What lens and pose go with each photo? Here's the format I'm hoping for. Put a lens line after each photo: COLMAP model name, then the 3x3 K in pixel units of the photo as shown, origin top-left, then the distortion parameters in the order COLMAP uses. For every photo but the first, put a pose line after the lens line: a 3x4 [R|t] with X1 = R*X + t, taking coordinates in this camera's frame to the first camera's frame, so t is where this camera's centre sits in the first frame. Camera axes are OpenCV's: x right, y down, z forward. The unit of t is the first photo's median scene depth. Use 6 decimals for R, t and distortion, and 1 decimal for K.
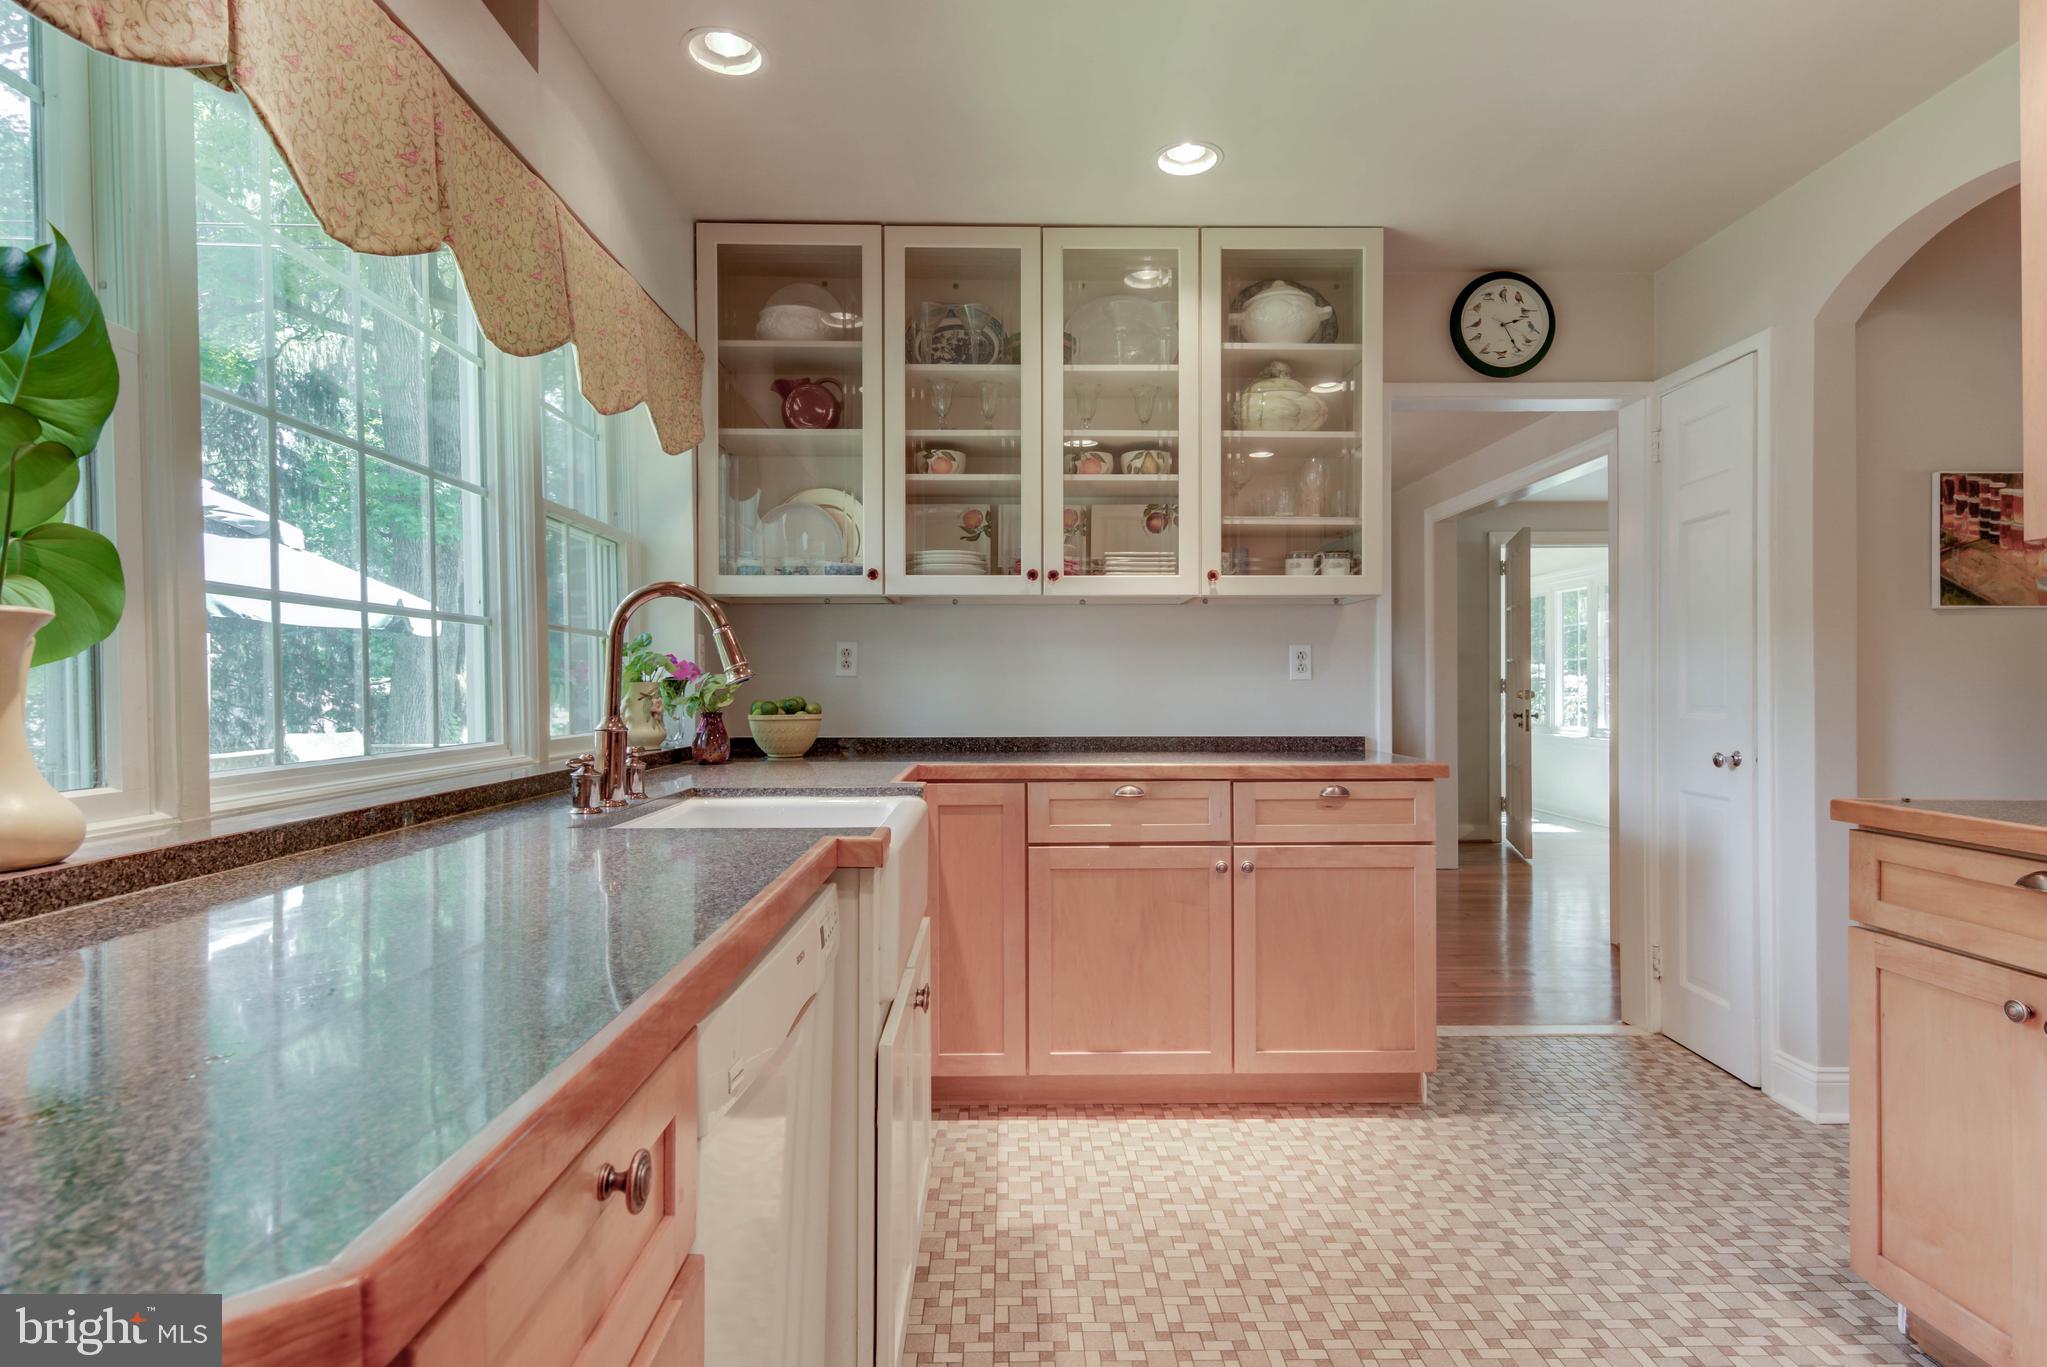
lens RADIAL K [[1026.6, 0, 1017.4], [0, 1026.6, 691.9], [0, 0, 1]] dist [0.021369, -0.008400]
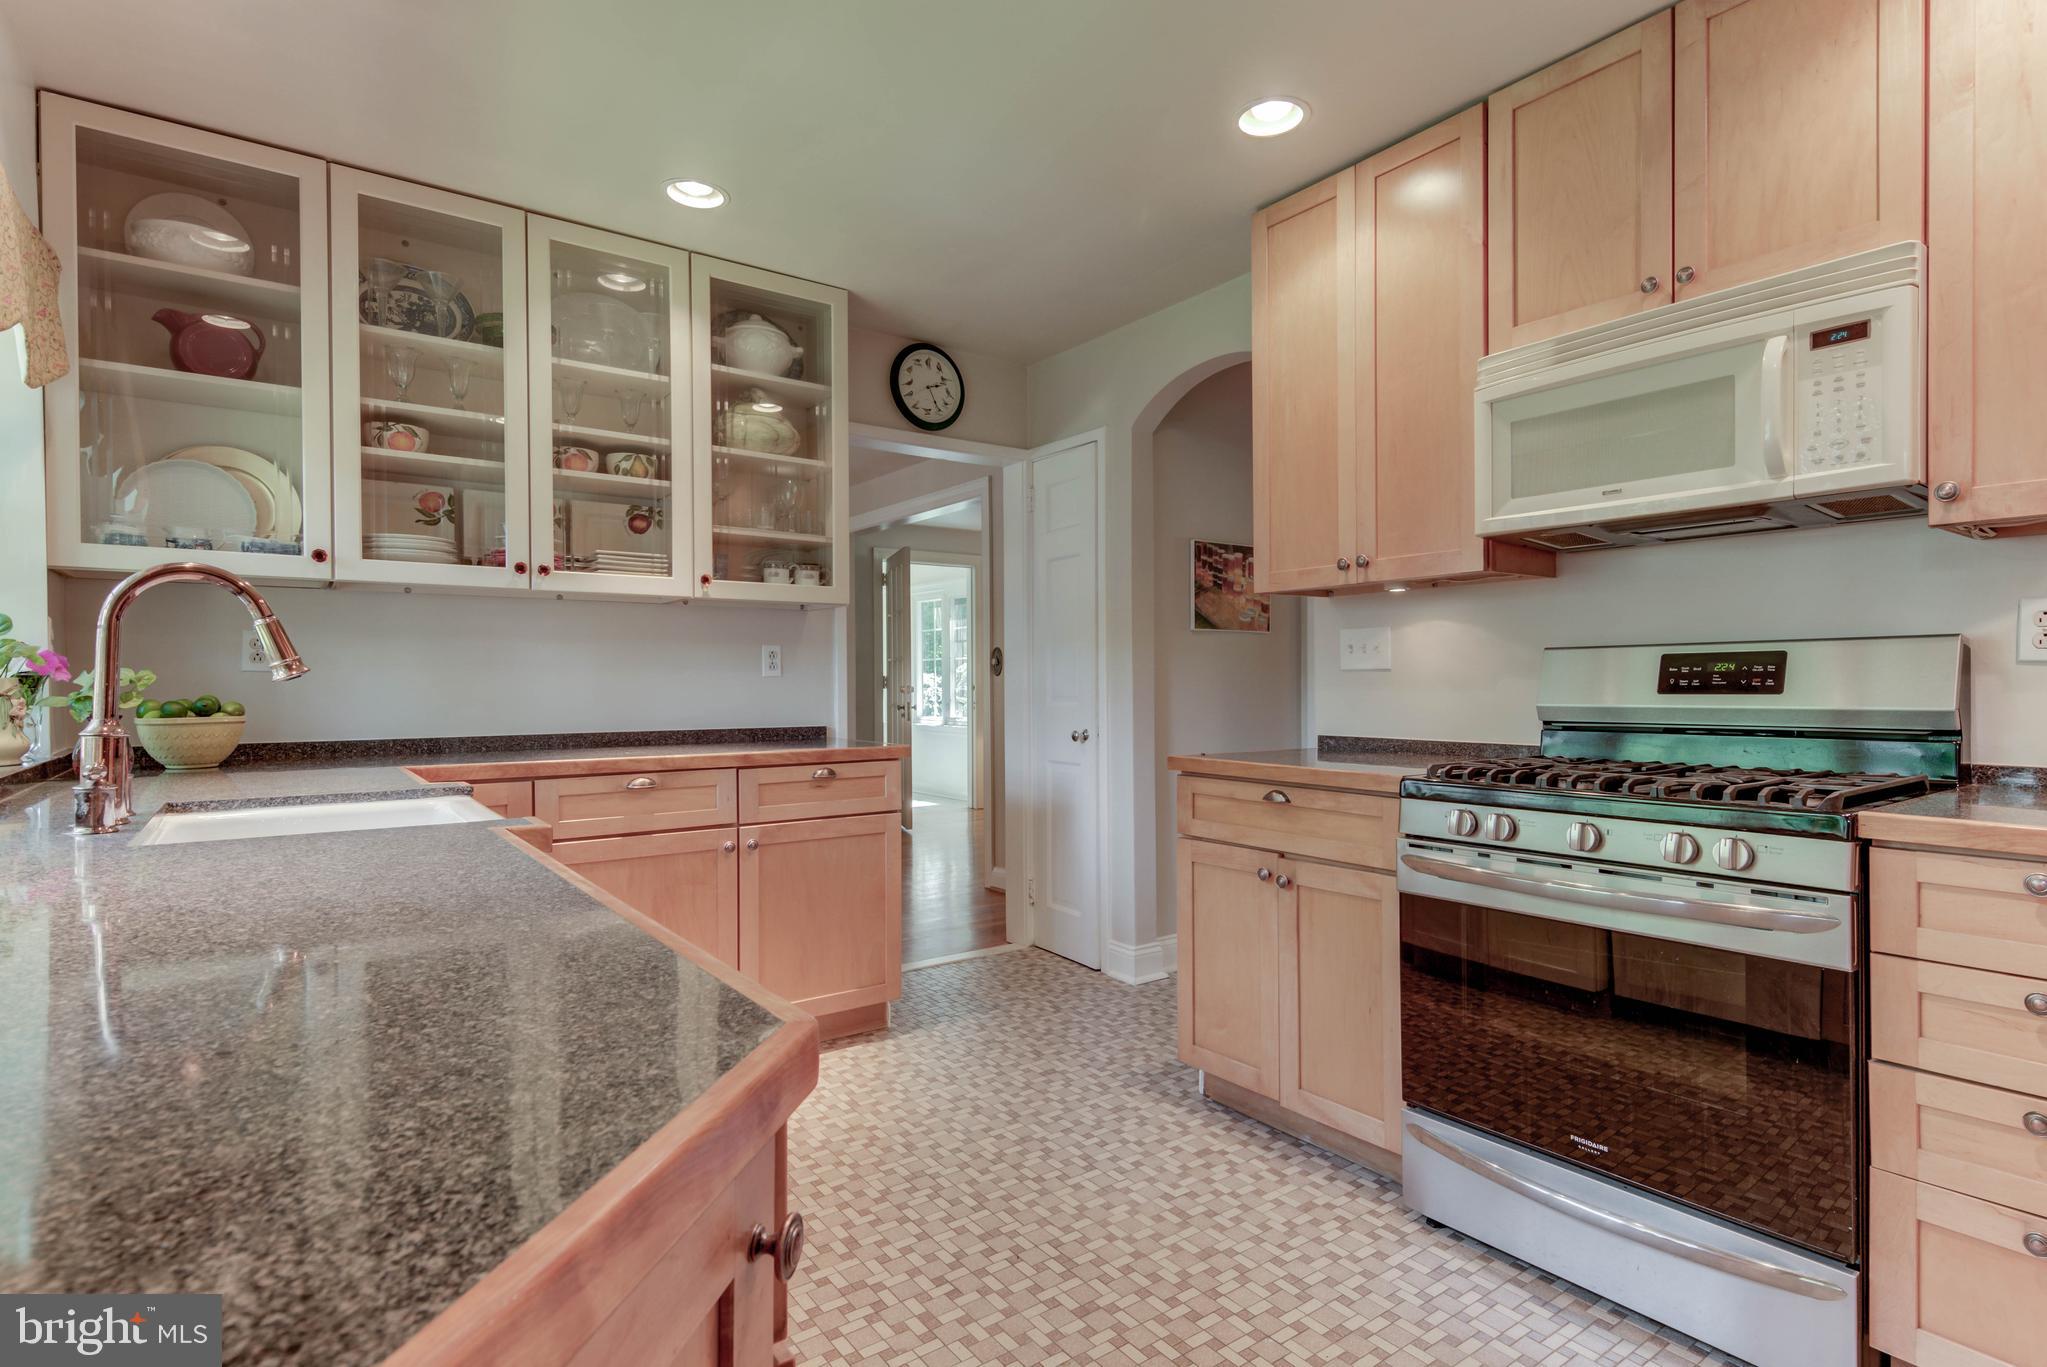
lens RADIAL K [[1026.6, 0, 1016.5], [0, 1026.6, 696.1], [0, 0, 1]] dist [0.021369, -0.008400]
pose [[0.822108, -0.008515, 0.569268, -0.155625], [0.004297, 0.999952, 0.008751, 0.000670], [-0.569315, -0.004748, 0.822106, -0.070290]]
